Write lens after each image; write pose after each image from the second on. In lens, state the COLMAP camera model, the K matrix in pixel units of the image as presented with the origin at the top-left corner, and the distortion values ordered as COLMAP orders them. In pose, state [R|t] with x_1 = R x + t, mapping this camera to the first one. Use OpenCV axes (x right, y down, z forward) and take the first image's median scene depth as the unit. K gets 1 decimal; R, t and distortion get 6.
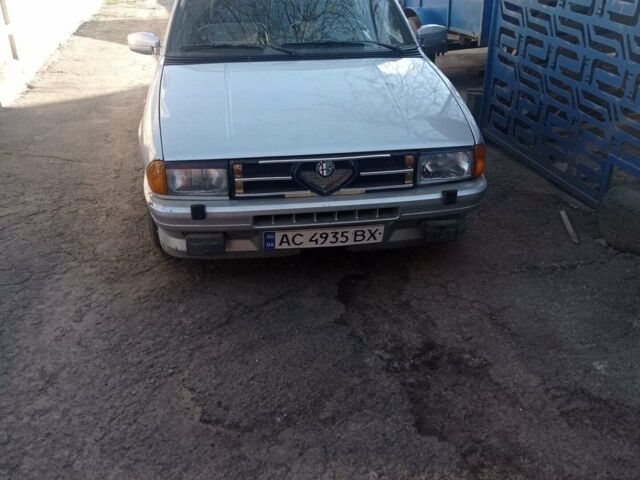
lens RADIAL K [[639.9, 0, 323.1], [0, 639.9, 242.5], [0, 0, 1]] dist [0.020694, 0.000000]
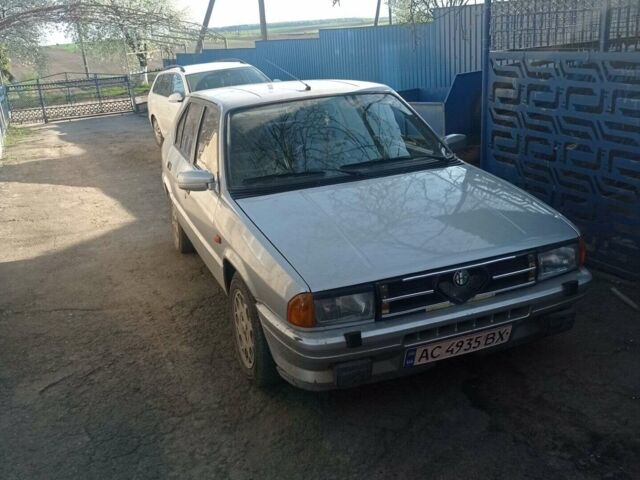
lens RADIAL K [[639.9, 0, 321.1], [0, 639.9, 242.0], [0, 0, 1]] dist [0.020694, 0.000000]
pose [[0.972964, -0.127485, 0.192584, -0.378993], [0.157796, 0.975821, -0.151244, -0.048797], [-0.168646, 0.177544, 0.969555, 0.037921]]
